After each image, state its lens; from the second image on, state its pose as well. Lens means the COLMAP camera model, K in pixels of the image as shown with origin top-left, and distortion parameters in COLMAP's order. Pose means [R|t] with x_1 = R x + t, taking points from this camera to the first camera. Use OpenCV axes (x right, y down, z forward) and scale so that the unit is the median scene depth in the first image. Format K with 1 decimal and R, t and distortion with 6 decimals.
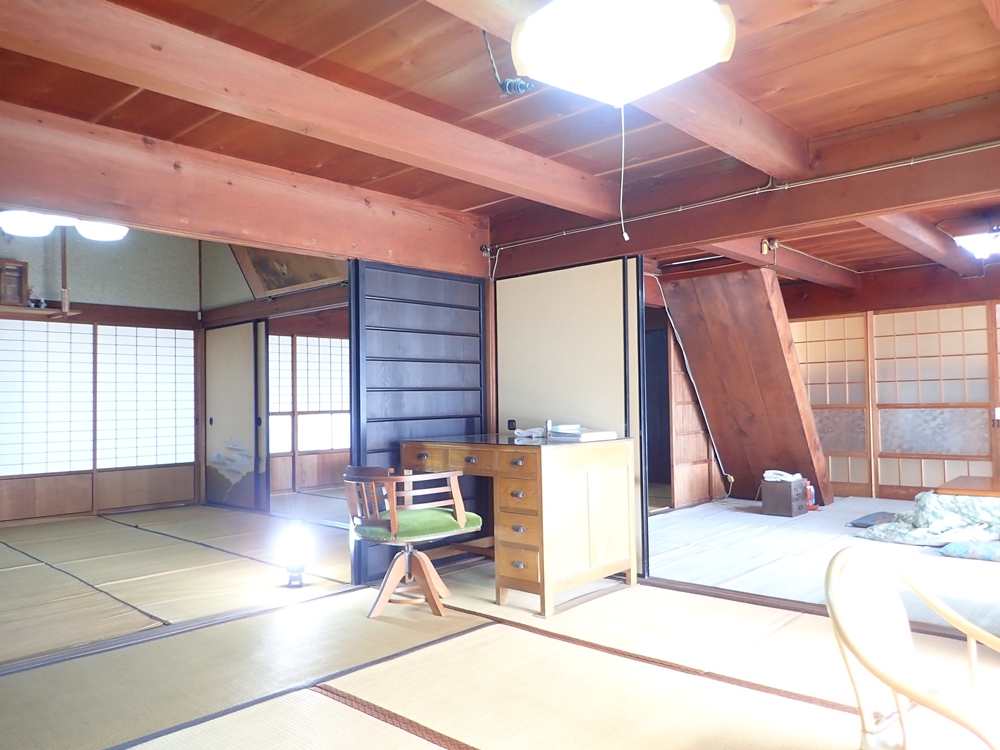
lens RADIAL K [[743.0, 0, 504.1], [0, 743.0, 381.0], [0, 0, 1]] dist [-0.001633, -0.004630]
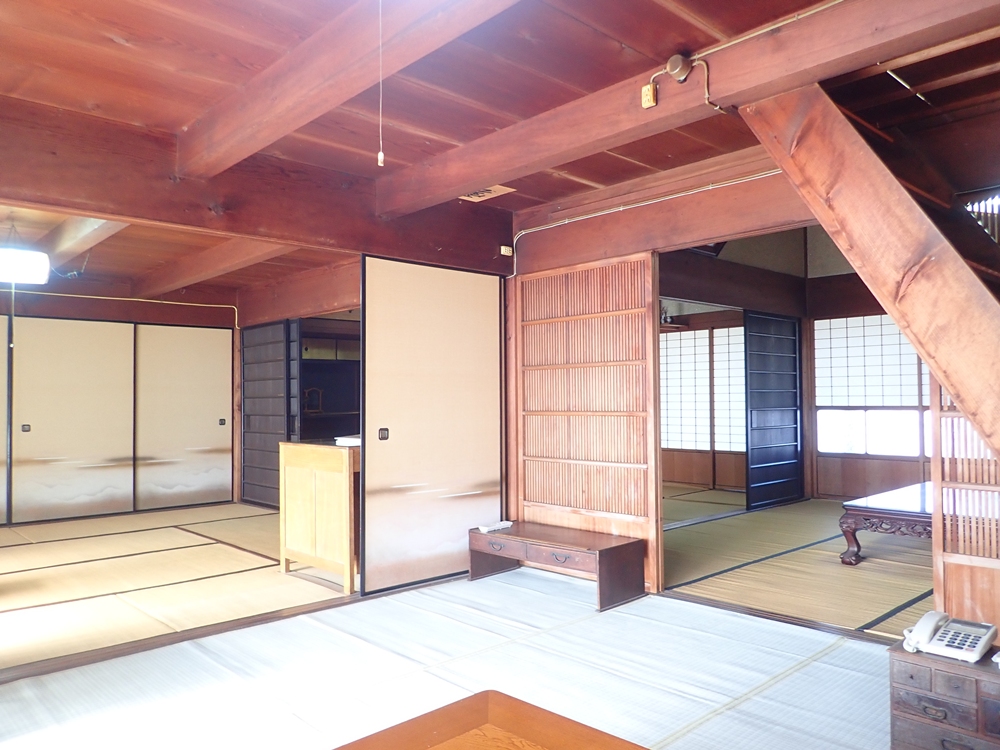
lens RADIAL K [[743.0, 0, 504.1], [0, 743.0, 381.0], [0, 0, 1]] dist [-0.001633, -0.004630]
pose [[-0.070854, -0.009330, -0.997443, 0.624546], [0.036259, 0.999271, -0.011923, 0.008945], [0.996827, -0.037011, -0.070464, 0.709850]]
